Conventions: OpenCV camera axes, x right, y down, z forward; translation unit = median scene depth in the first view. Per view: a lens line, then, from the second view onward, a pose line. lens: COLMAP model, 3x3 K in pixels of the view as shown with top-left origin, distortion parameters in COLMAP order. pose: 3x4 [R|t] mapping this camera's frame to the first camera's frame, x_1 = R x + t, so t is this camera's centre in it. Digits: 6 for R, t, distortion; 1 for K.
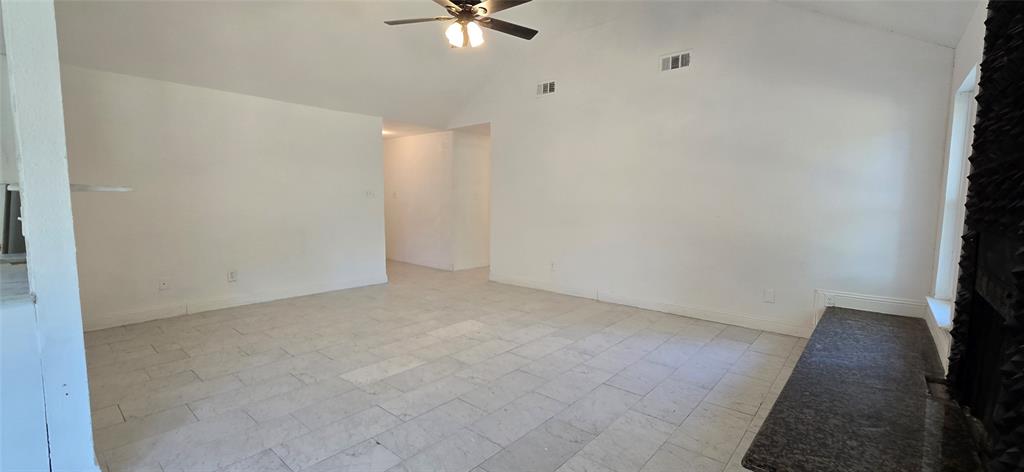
lens RADIAL K [[421.6, 0, 515.4], [0, 421.6, 238.5], [0, 0, 1]] dist [-0.000962, -0.000087]
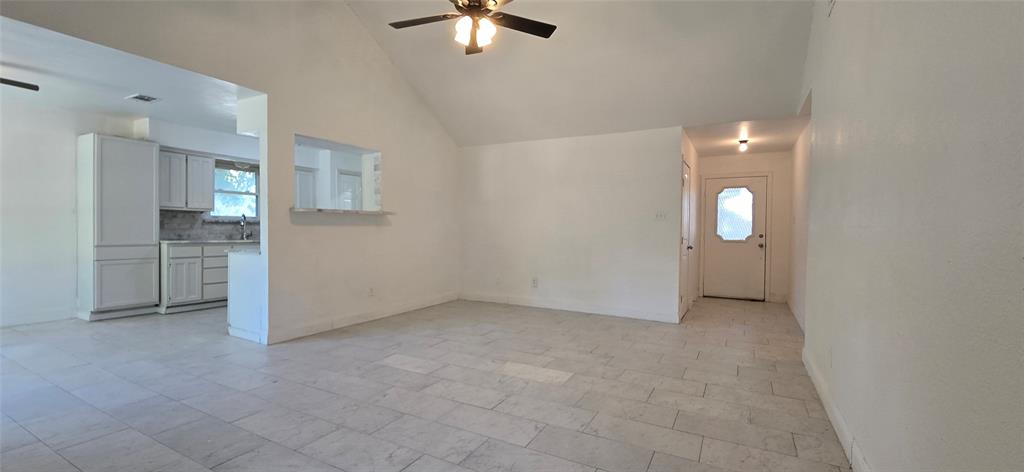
lens RADIAL K [[421.6, 0, 516.5], [0, 421.6, 236.5], [0, 0, 1]] dist [-0.000962, -0.000087]
pose [[0.213056, 0.013450, -0.976947, 0.713743], [-0.102803, 0.994664, -0.008725, -0.040614], [0.971617, 0.102292, 0.213301, 0.841204]]
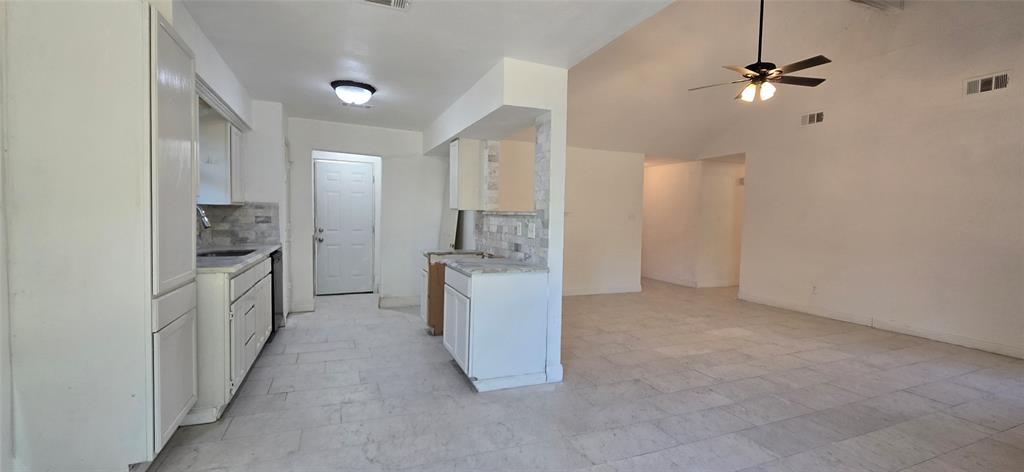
lens RADIAL K [[421.6, 0, 514.3], [0, 421.6, 236.1], [0, 0, 1]] dist [-0.000962, -0.000087]
pose [[0.897340, 0.031131, -0.440241, -0.182952], [-0.055860, 0.997498, -0.043322, 0.033644], [0.437791, 0.063466, 0.896834, -0.369689]]
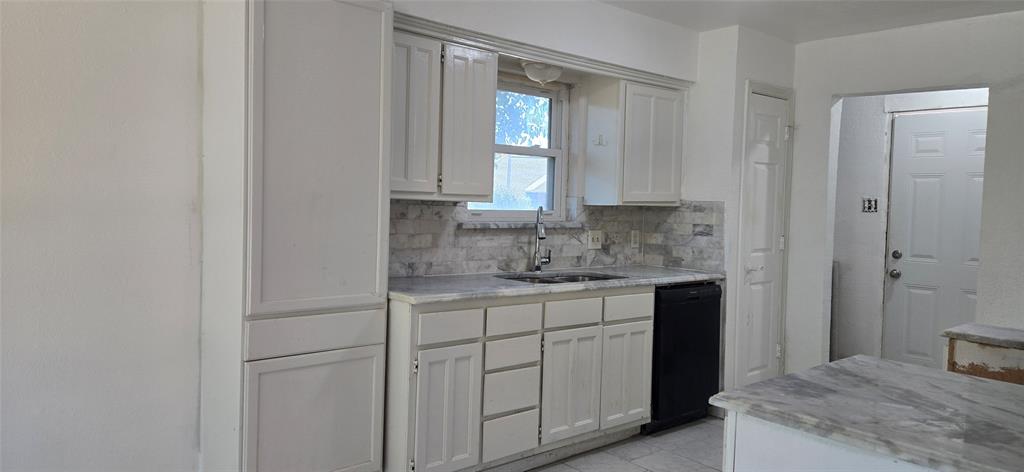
lens RADIAL K [[684.0, 0, 511.0], [0, 684.0, 228.8], [0, 0, 1]] dist [0.072519, -0.015200]
pose [[-0.138244, 0.029597, -0.989956, -0.149413], [-0.121864, 0.991449, 0.046659, -0.041660], [0.982872, 0.127091, -0.133455, 0.224837]]
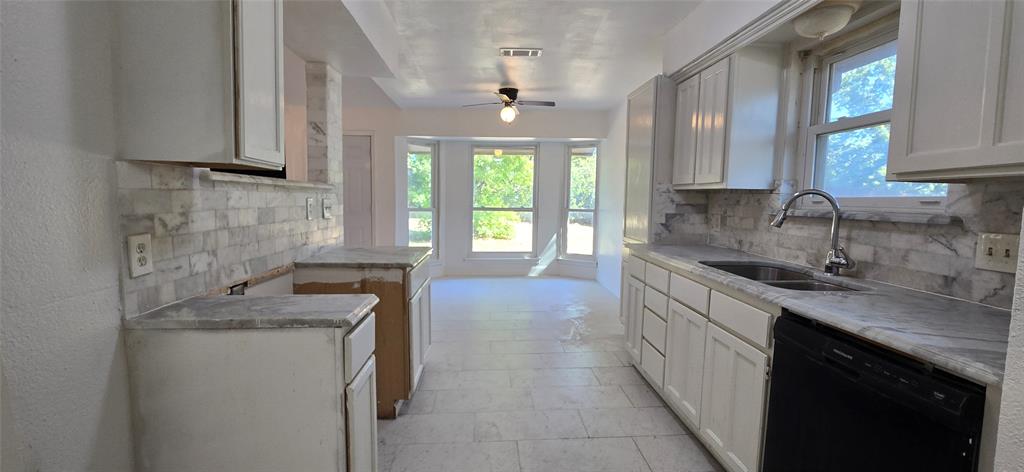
lens RADIAL K [[421.6, 0, 513.5], [0, 421.6, 237.3], [0, 0, 1]] dist [-0.000962, -0.000087]
pose [[-0.700420, -0.086388, 0.708484, -1.292263], [0.043567, 0.985622, 0.163252, -0.075914], [-0.712400, 0.145211, -0.686585, 0.751013]]
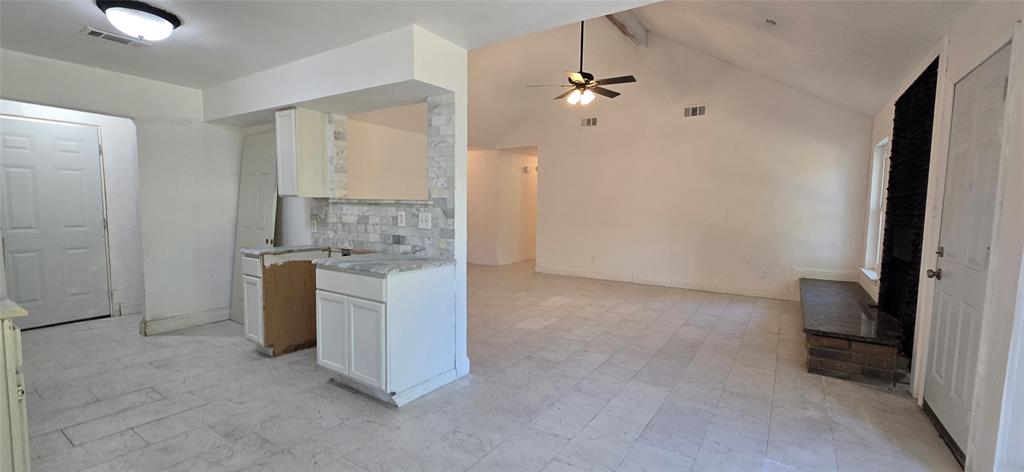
lens RADIAL K [[421.6, 0, 515.7], [0, 421.6, 238.1], [0, 0, 1]] dist [-0.000962, -0.000087]
pose [[0.991462, -0.006568, 0.130232, -0.486151], [0.008287, 0.999886, -0.012661, 0.026707], [-0.130134, 0.013632, 0.991403, -0.389462]]
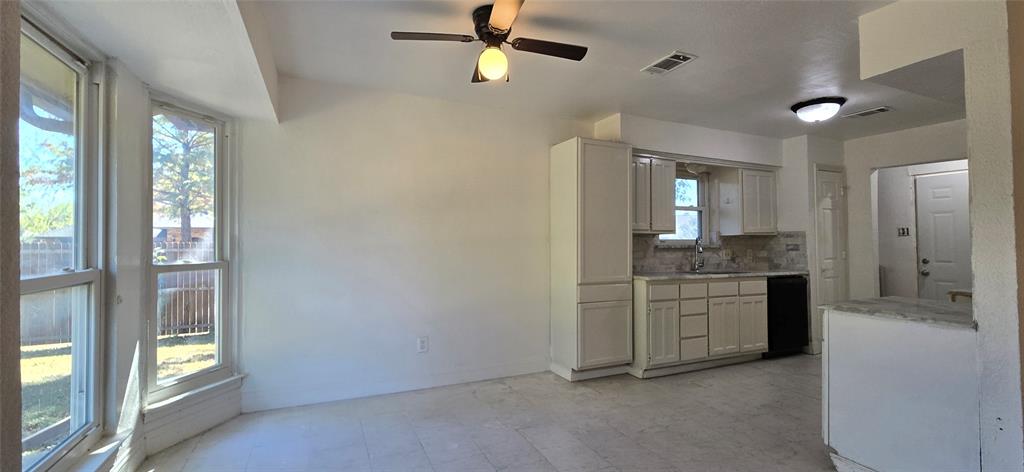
lens RADIAL K [[421.6, 0, 517.0], [0, 421.6, 234.2], [0, 0, 1]] dist [-0.000962, -0.000087]
pose [[-0.407960, -0.030406, -0.912493, 0.156440], [-0.086467, 0.996240, 0.005461, 0.000170], [0.908896, 0.081128, -0.409055, 0.149441]]
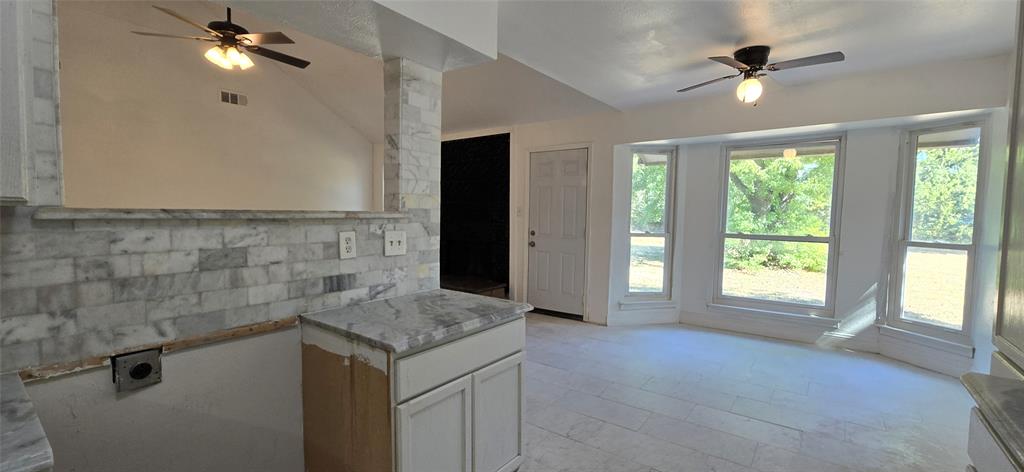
lens RADIAL K [[421.6, 0, 516.8], [0, 421.6, 236.8], [0, 0, 1]] dist [-0.000962, -0.000087]
pose [[-0.071877, -0.076144, 0.994503, -1.125791], [0.079709, 0.993454, 0.081824, -0.061839], [-0.994223, 0.085152, -0.065337, 0.351807]]
